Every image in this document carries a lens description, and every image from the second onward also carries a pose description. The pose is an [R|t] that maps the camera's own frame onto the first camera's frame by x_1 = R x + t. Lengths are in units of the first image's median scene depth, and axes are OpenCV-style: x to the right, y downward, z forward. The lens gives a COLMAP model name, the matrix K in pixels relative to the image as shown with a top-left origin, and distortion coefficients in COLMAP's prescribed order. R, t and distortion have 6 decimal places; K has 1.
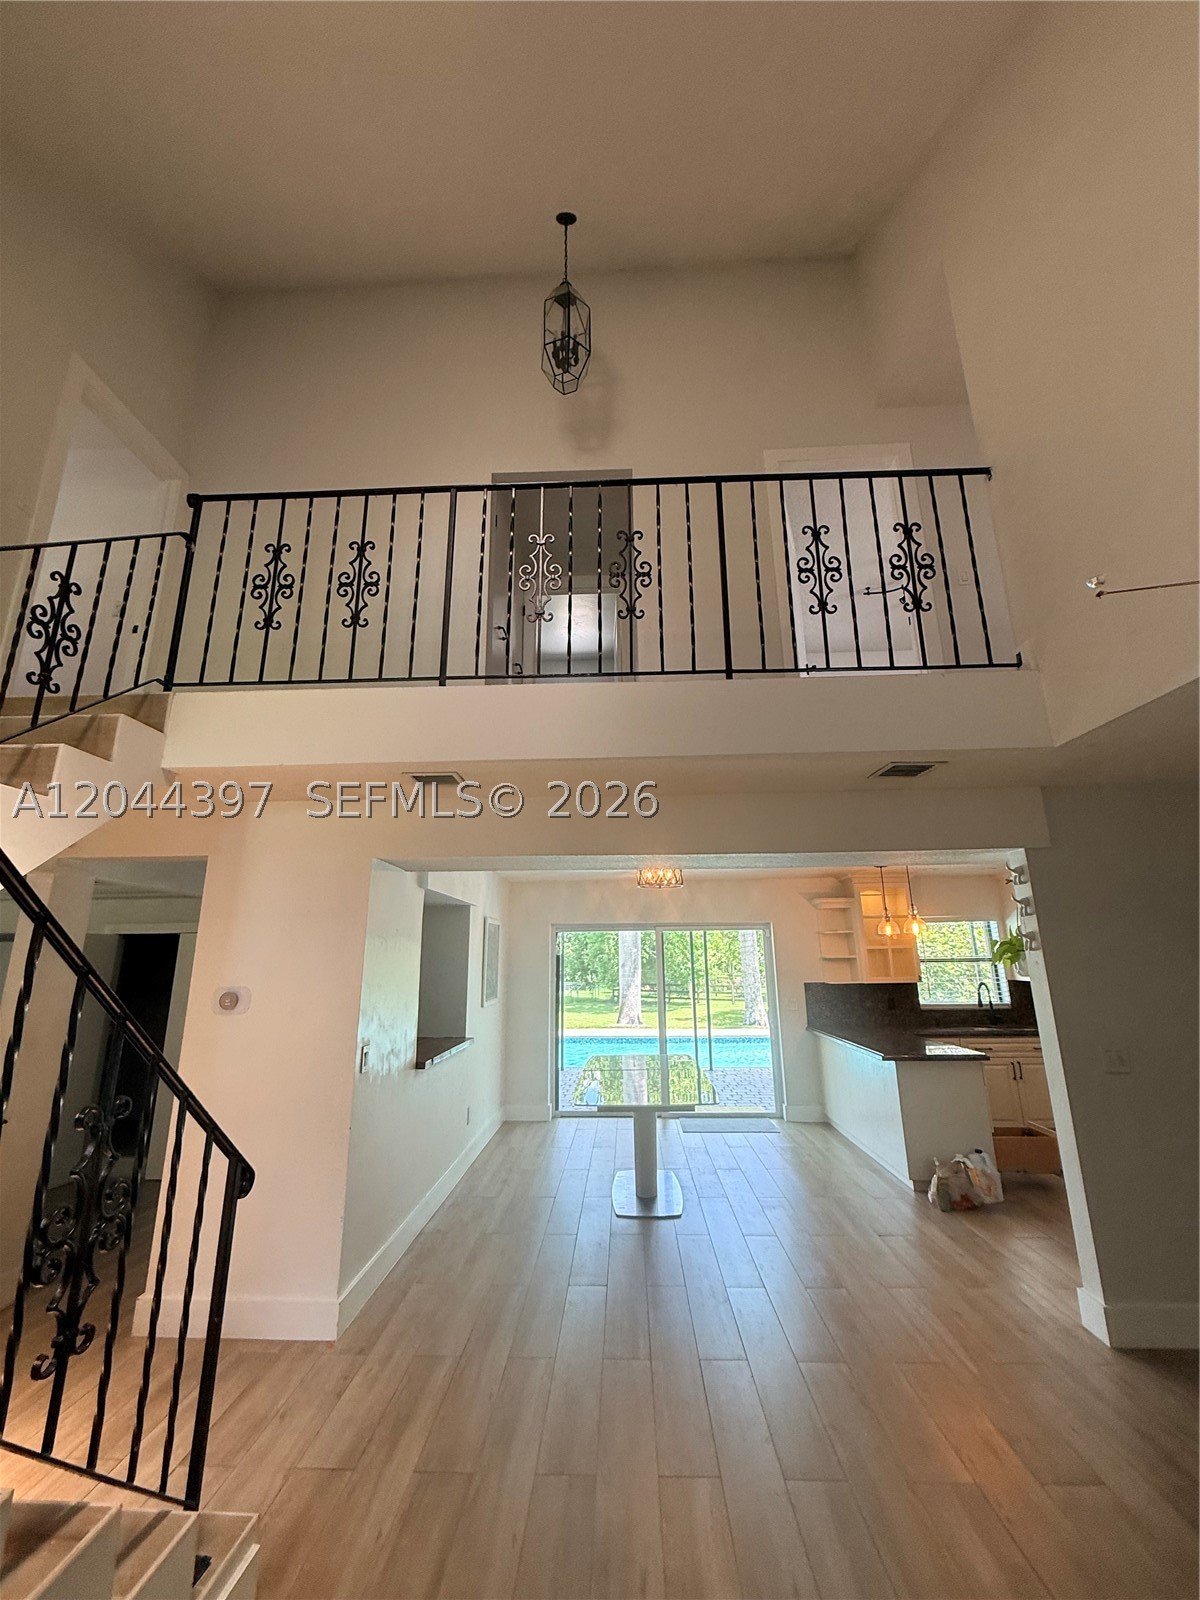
lens RADIAL K [[638.4, 0, 597.4], [0, 638.4, 800.1], [0, 0, 1]] dist [-0.000637, -0.000329]
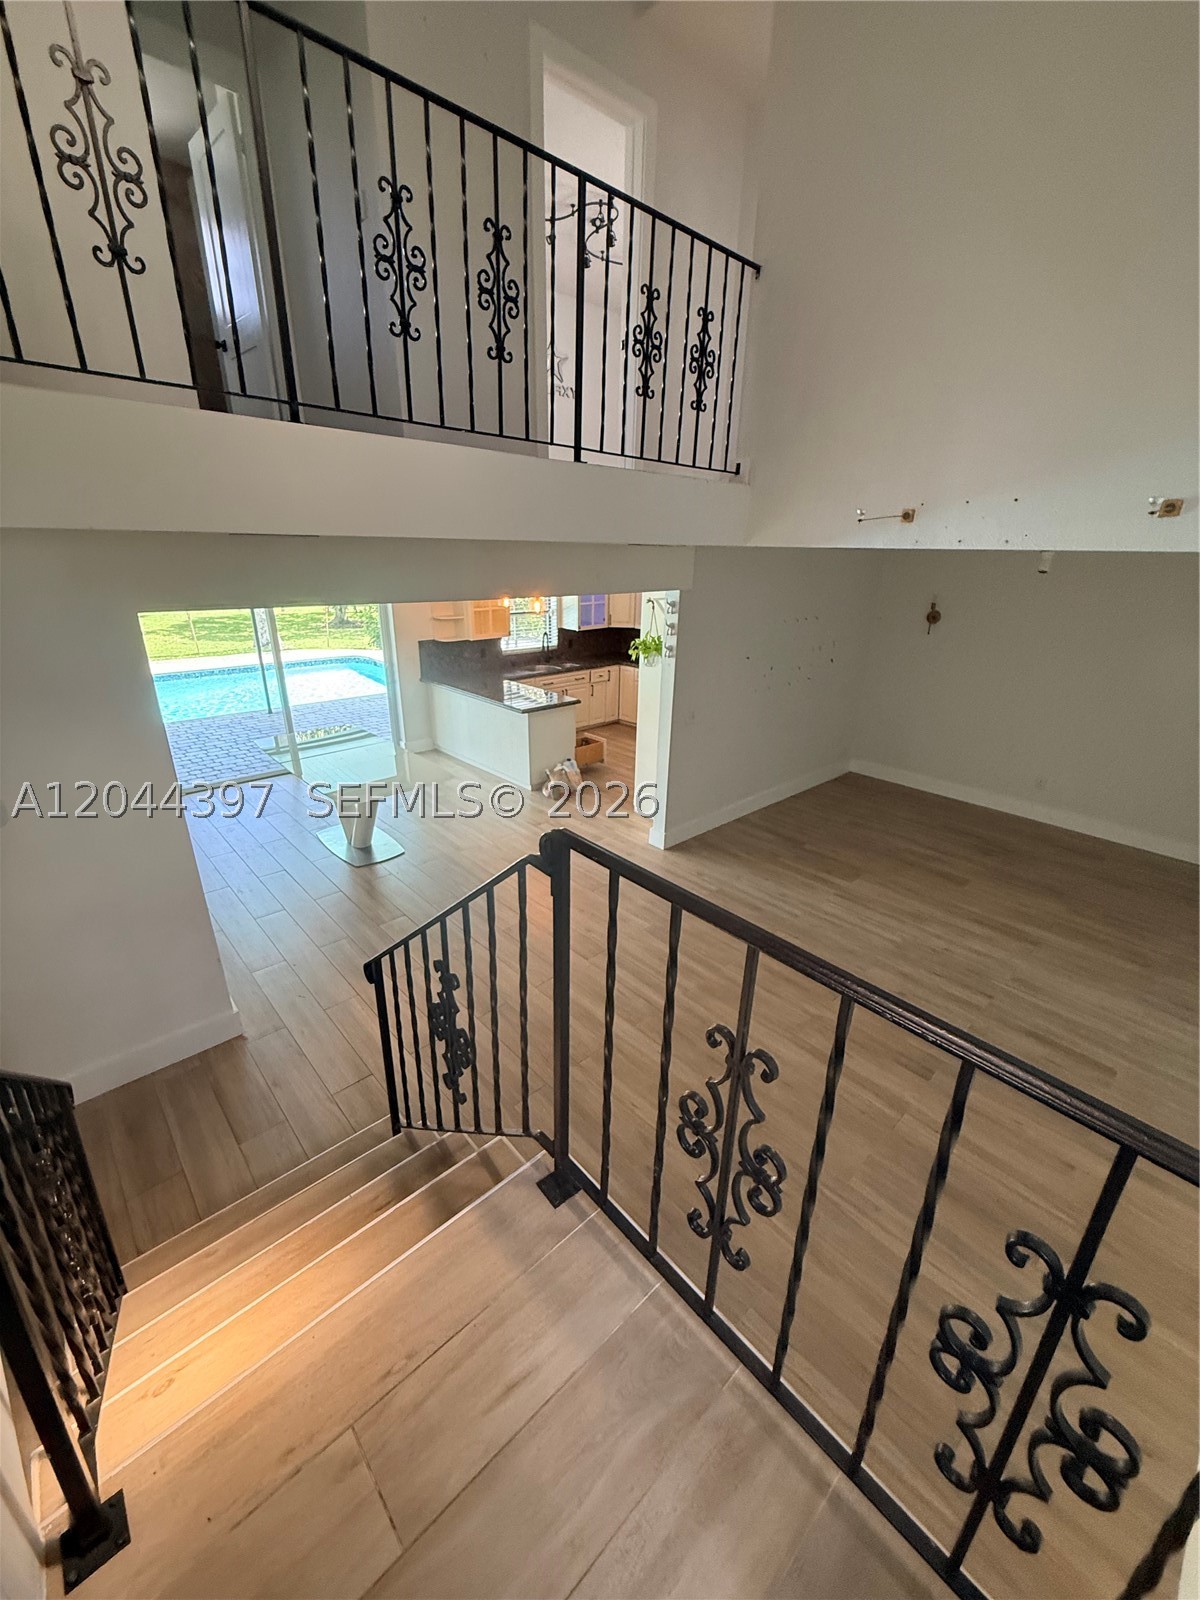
lens RADIAL K [[638.4, 0, 596.3], [0, 638.4, 803.1], [0, 0, 1]] dist [-0.000637, -0.000329]
pose [[0.706685, -0.244262, 0.664027, -0.396393], [-0.194606, 0.835214, 0.514340, -0.164315], [-0.680238, -0.492700, 0.542699, 0.066006]]
